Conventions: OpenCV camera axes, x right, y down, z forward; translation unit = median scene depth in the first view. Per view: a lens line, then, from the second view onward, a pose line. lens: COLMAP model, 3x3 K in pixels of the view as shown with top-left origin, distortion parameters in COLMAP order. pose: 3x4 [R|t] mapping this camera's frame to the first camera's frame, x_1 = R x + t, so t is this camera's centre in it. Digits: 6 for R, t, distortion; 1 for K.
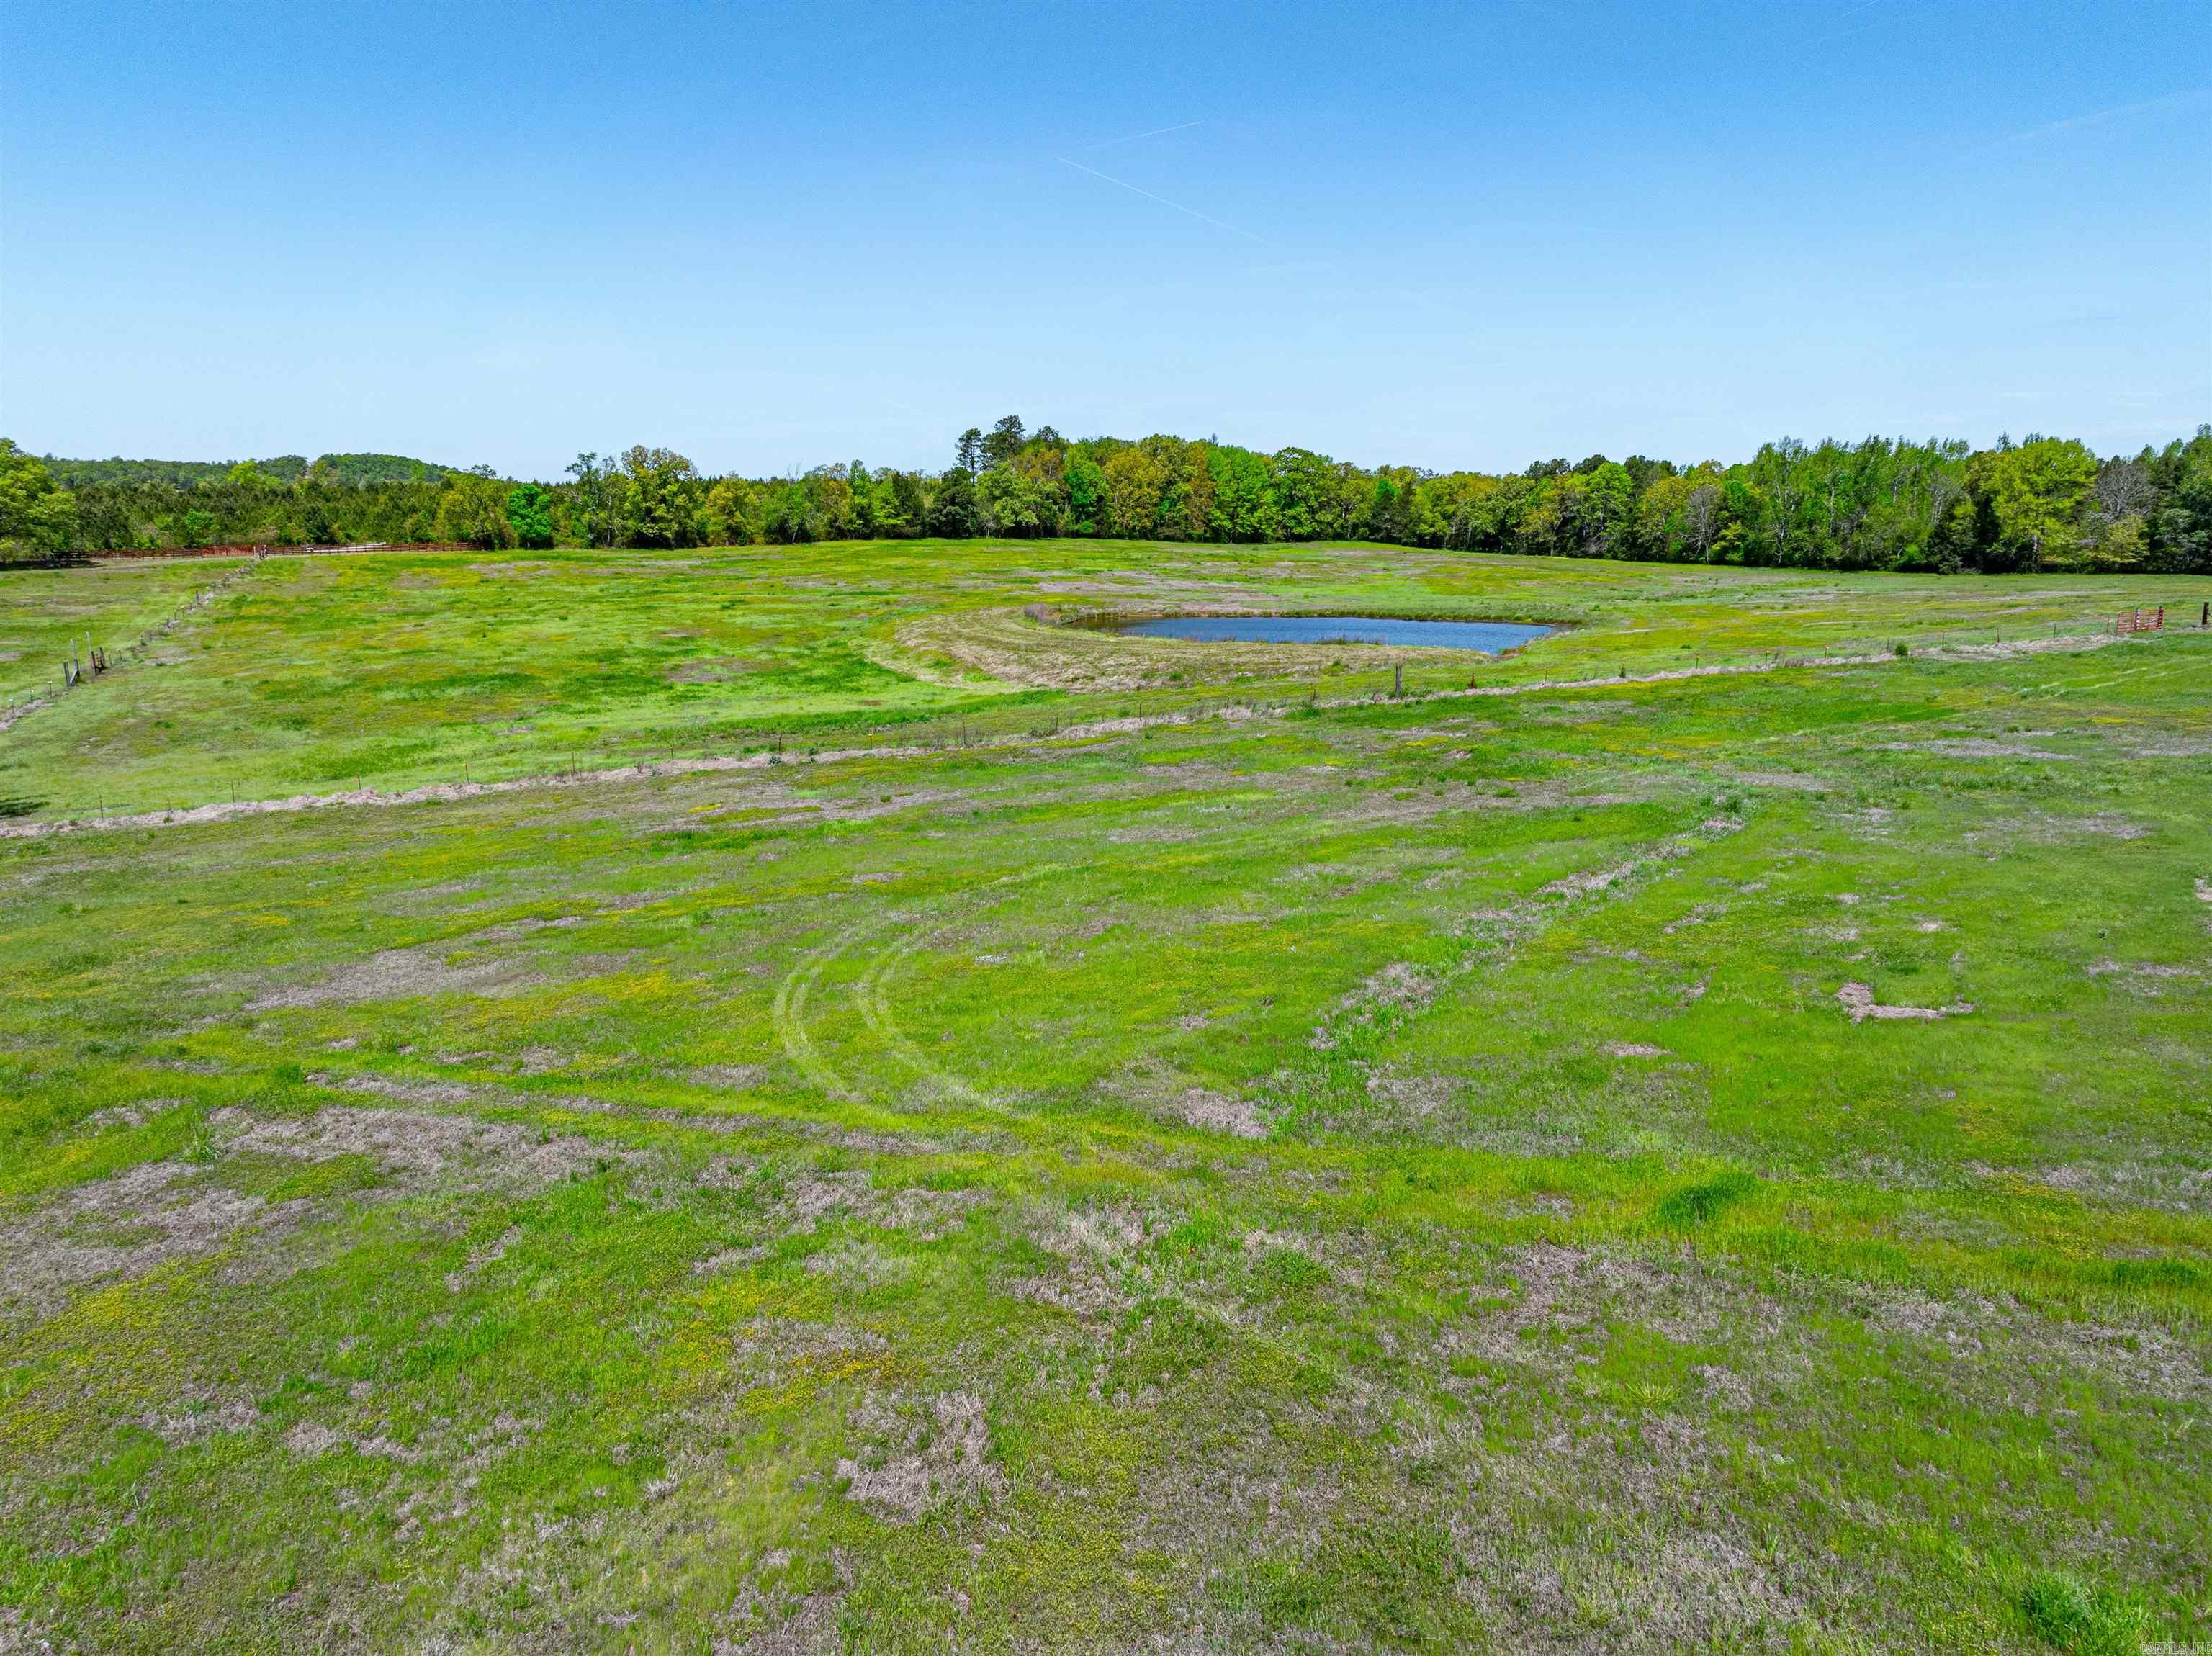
lens RADIAL K [[1562.5, 0, 1096.5], [0, 1562.5, 822.9], [0, 0, 1]] dist [-0.032760, 0.014935]
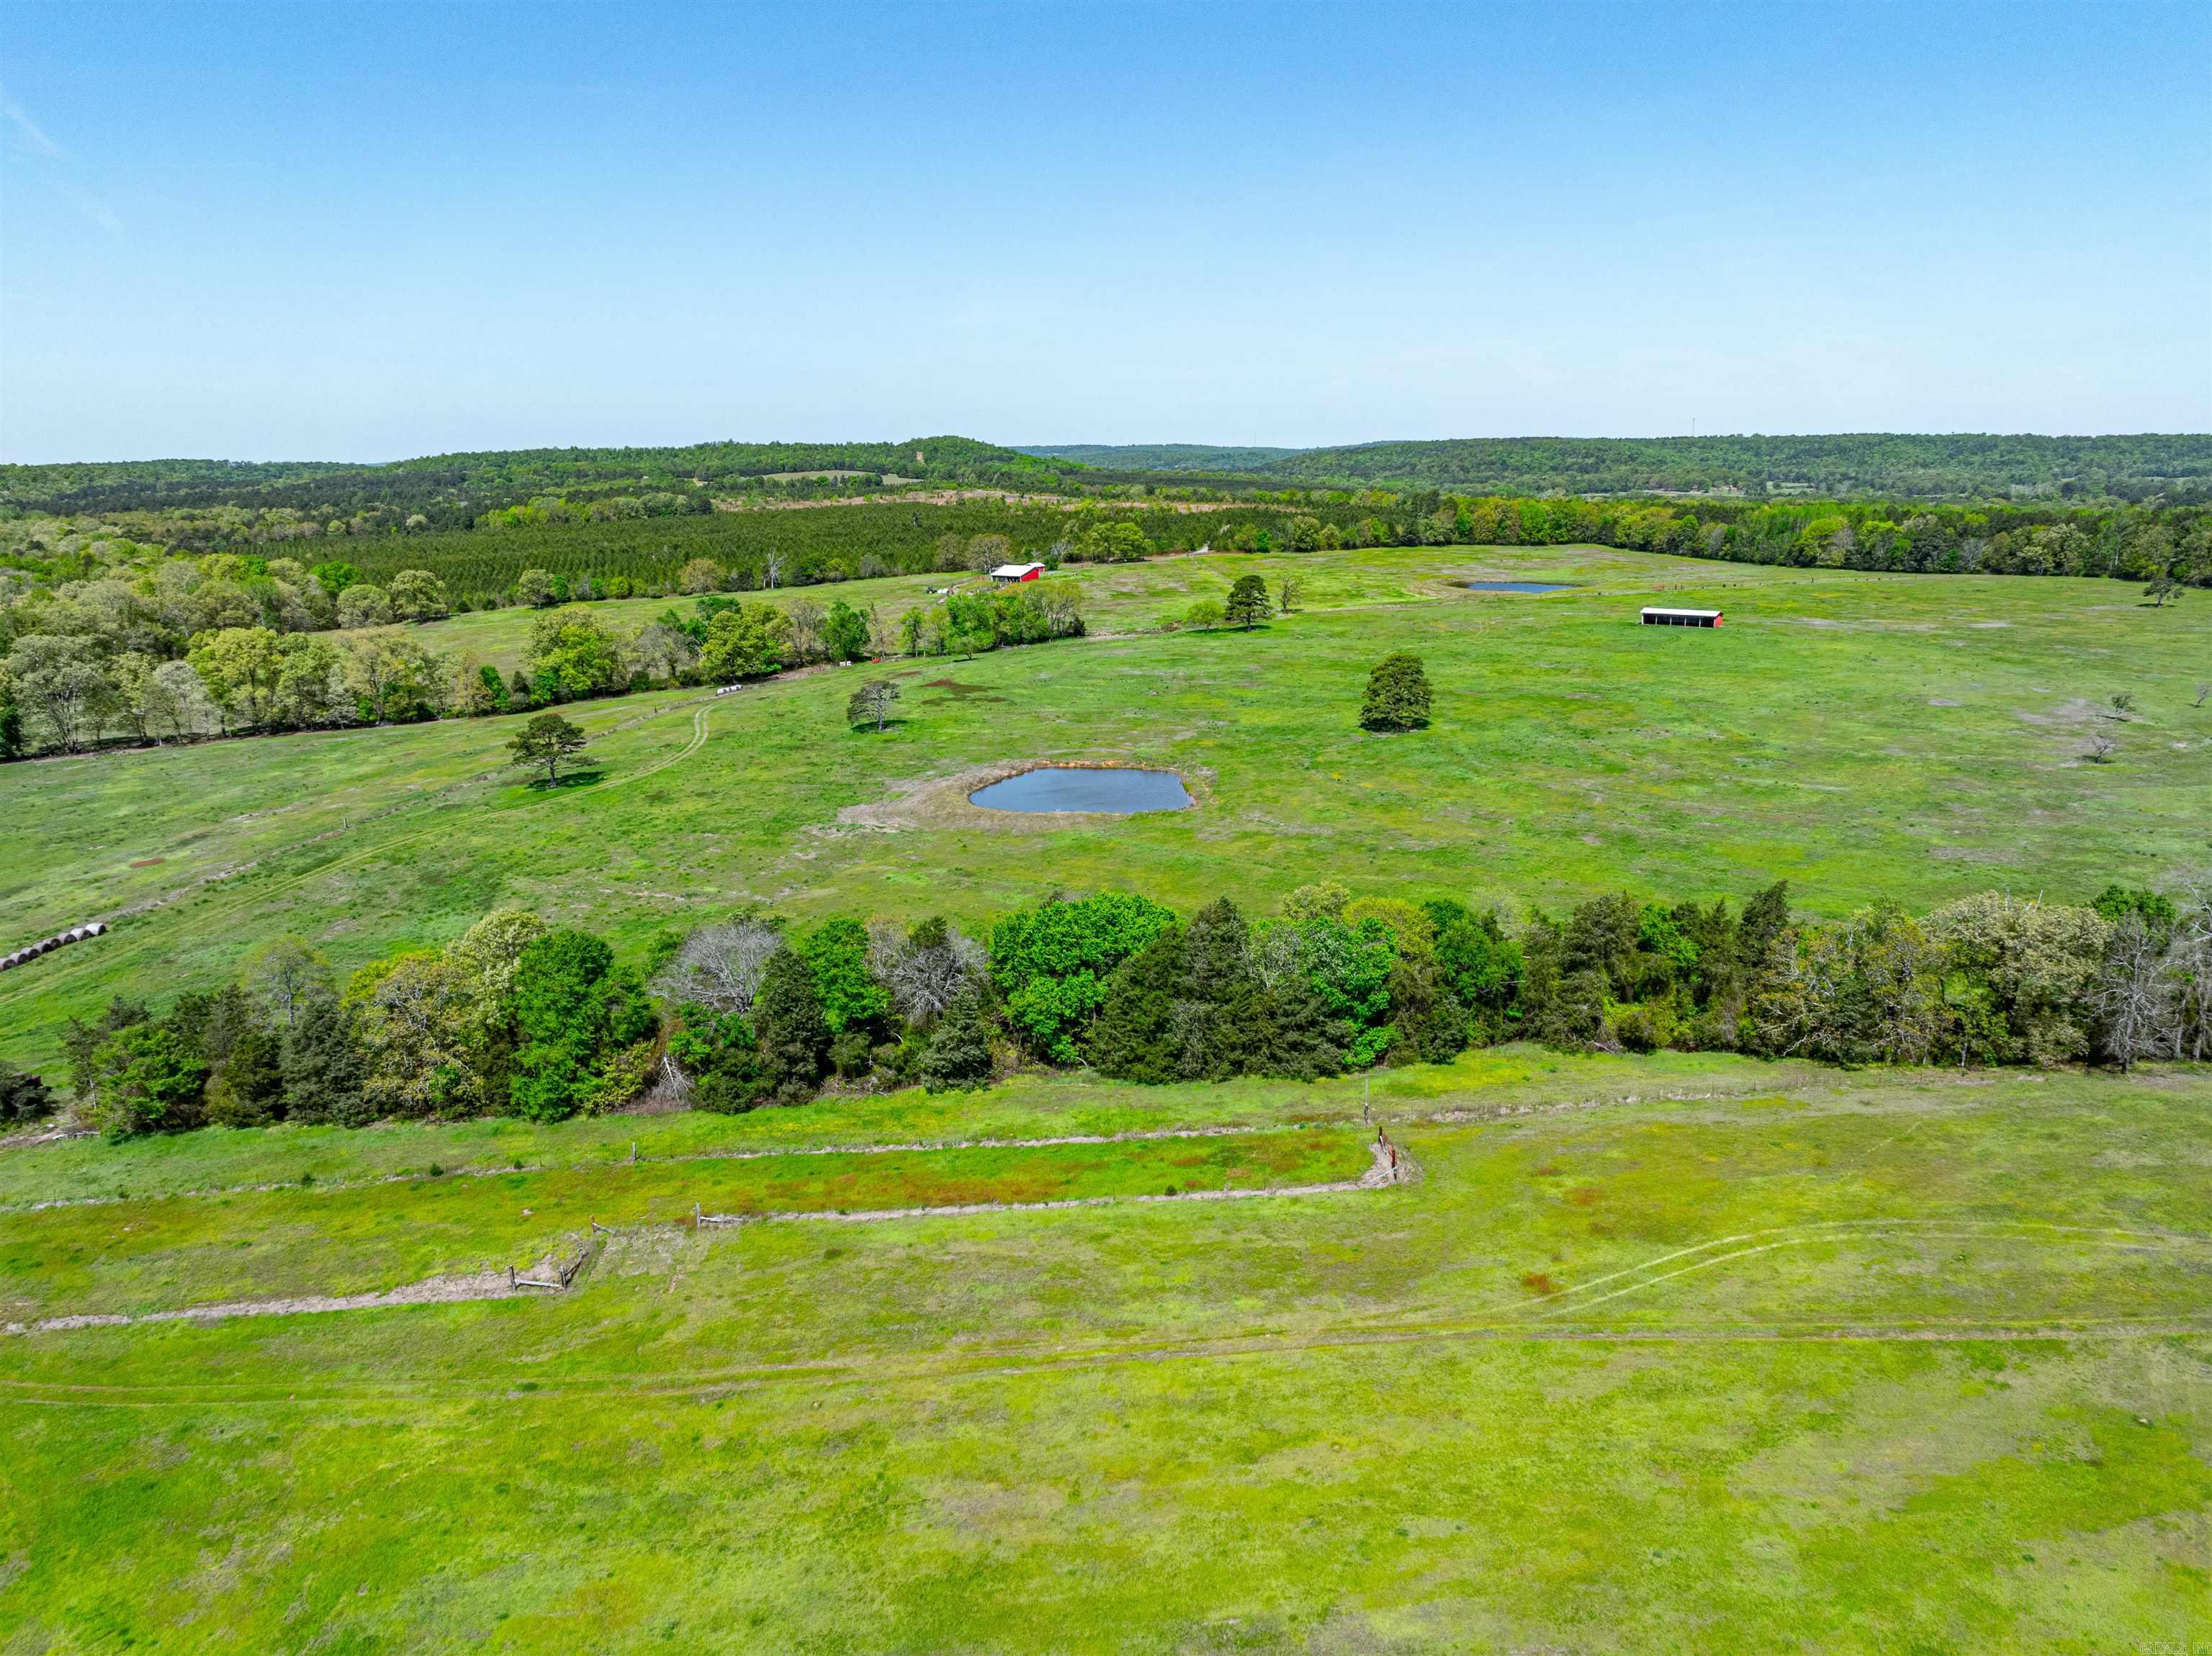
lens RADIAL K [[1562.5, 0, 1098.9], [0, 1562.5, 823.4], [0, 0, 1]] dist [-0.032760, 0.014935]
pose [[0.967670, 0.050921, -0.247027, 0.072072], [-0.041204, 0.998166, 0.044350, 0.184904], [0.248833, -0.032738, 0.967993, -1.672932]]
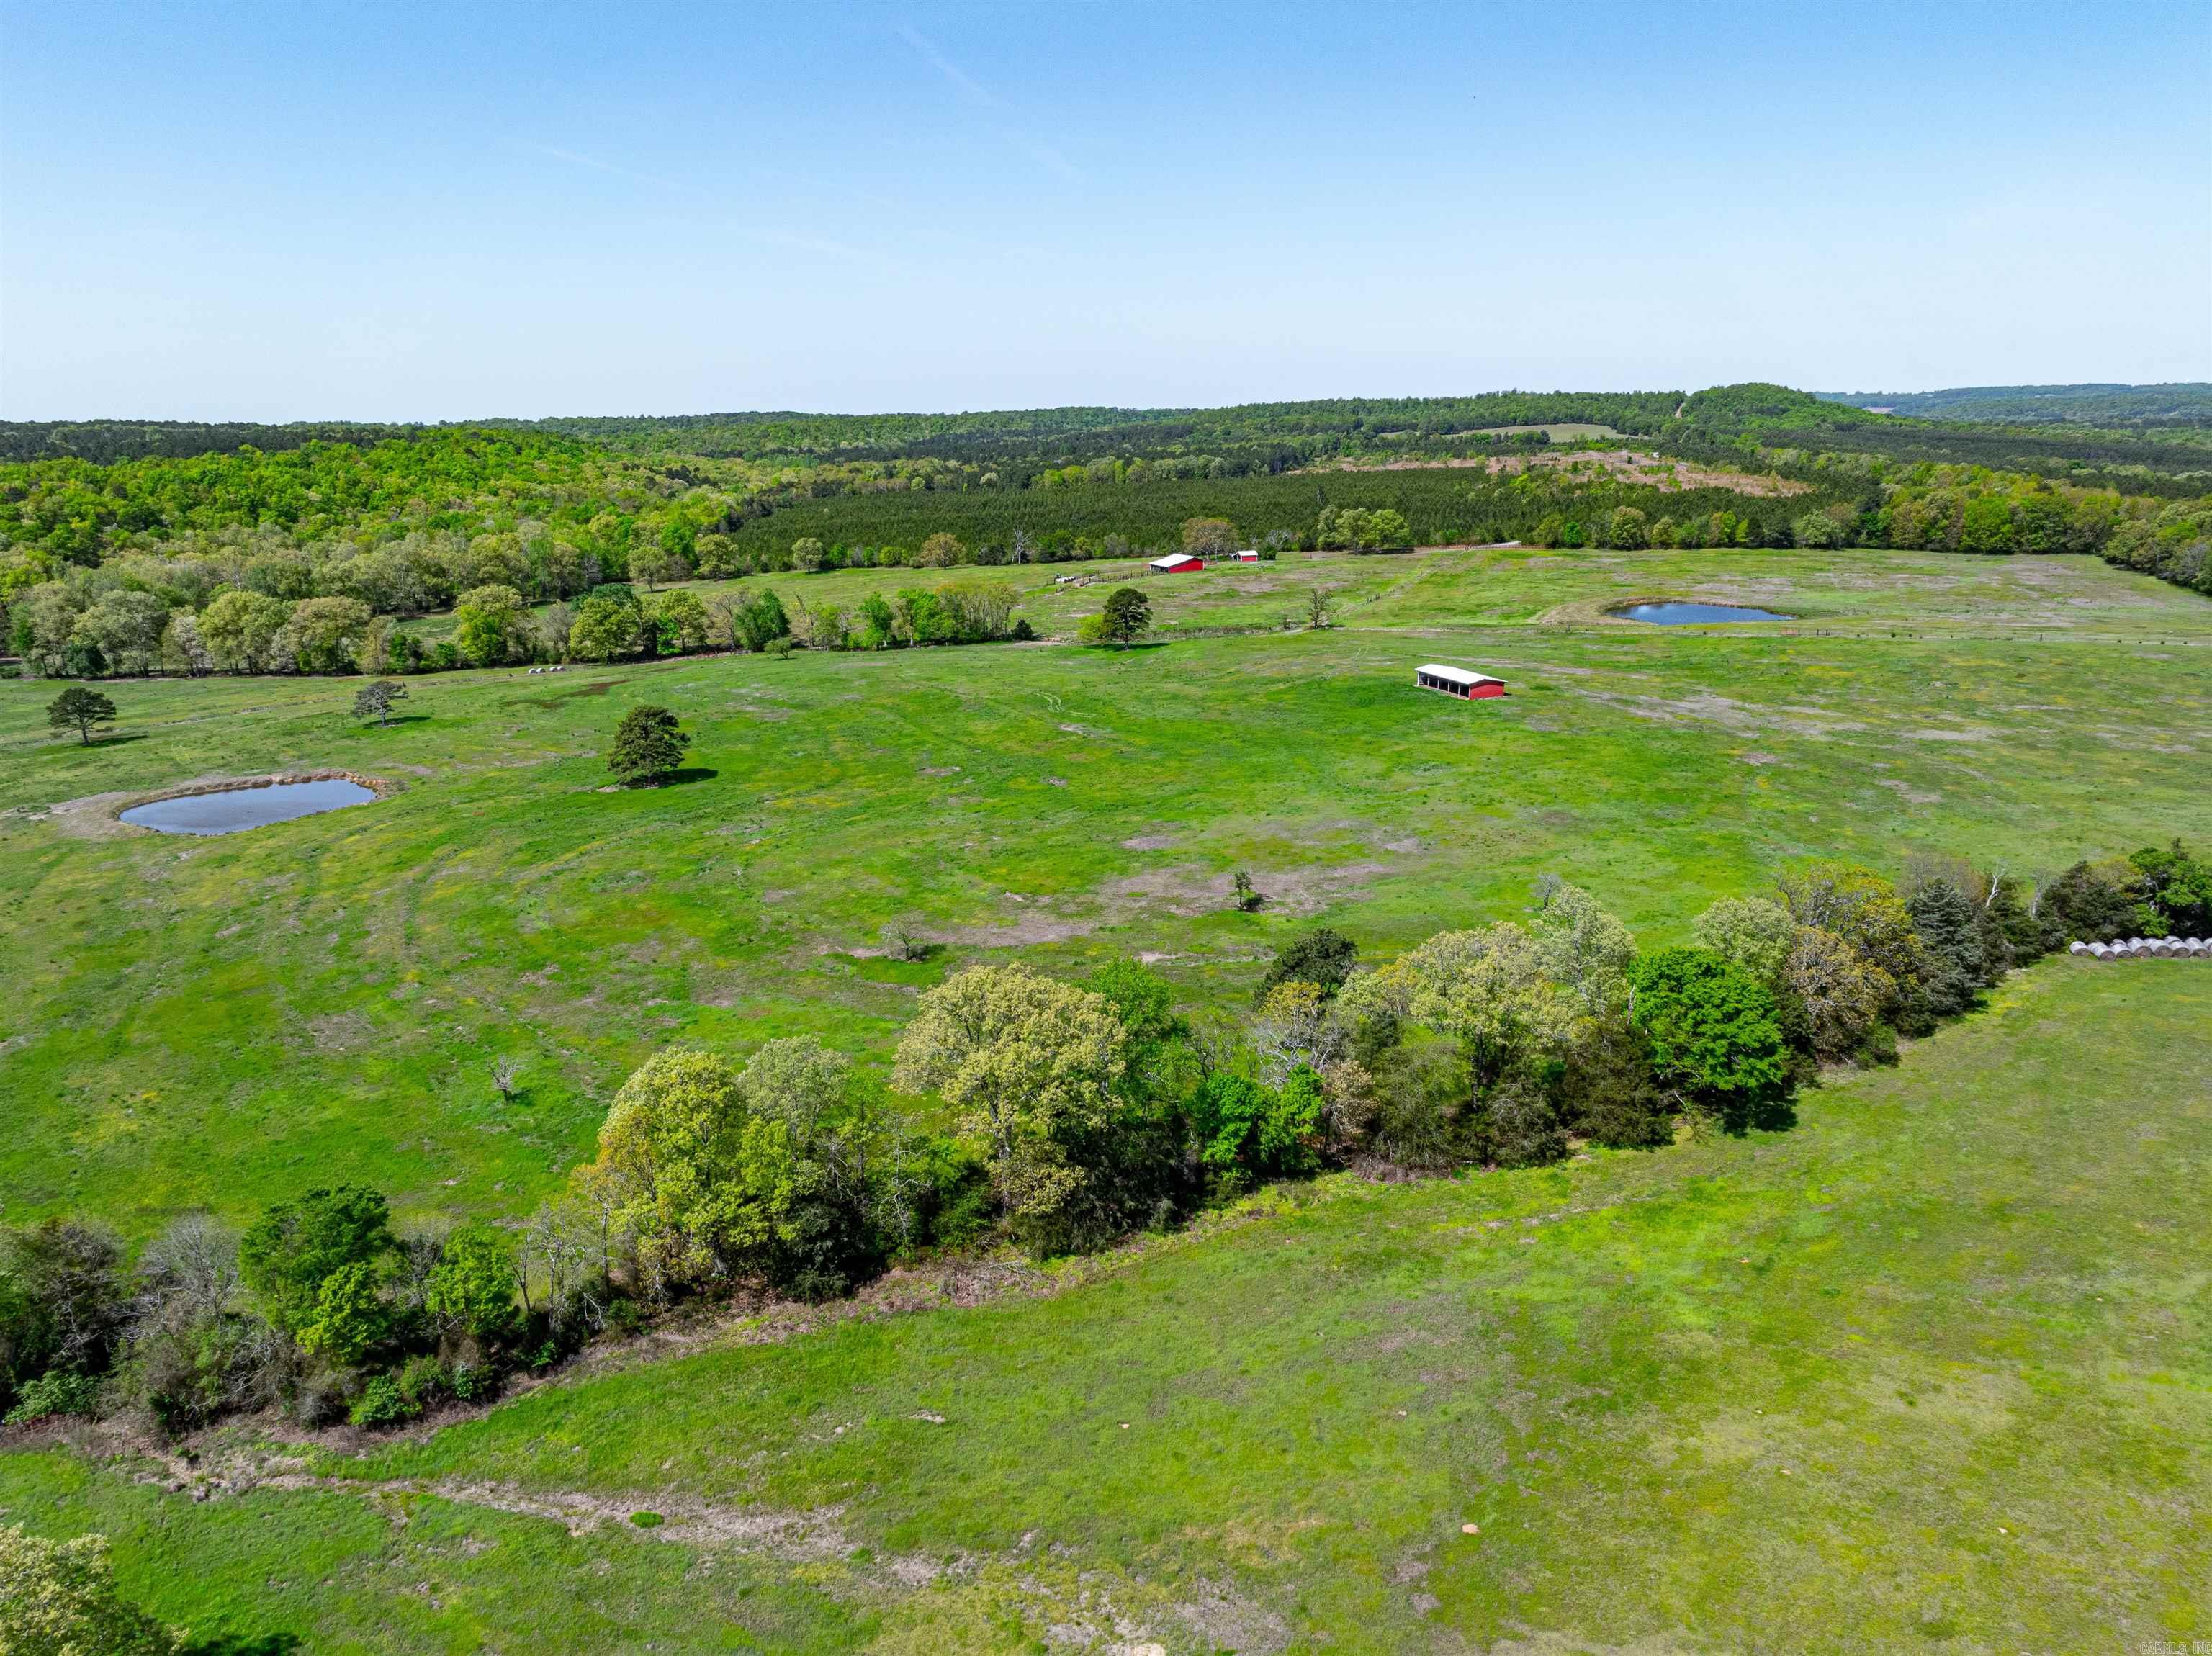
lens RADIAL K [[1562.5, 0, 1097.5], [0, 1562.5, 829.2], [0, 0, 1]] dist [-0.032760, 0.014935]
pose [[0.651848, 0.188839, -0.734461, 0.913359], [-0.130246, 0.981987, 0.136886, 0.016928], [0.747081, 0.006432, 0.664702, -1.043638]]
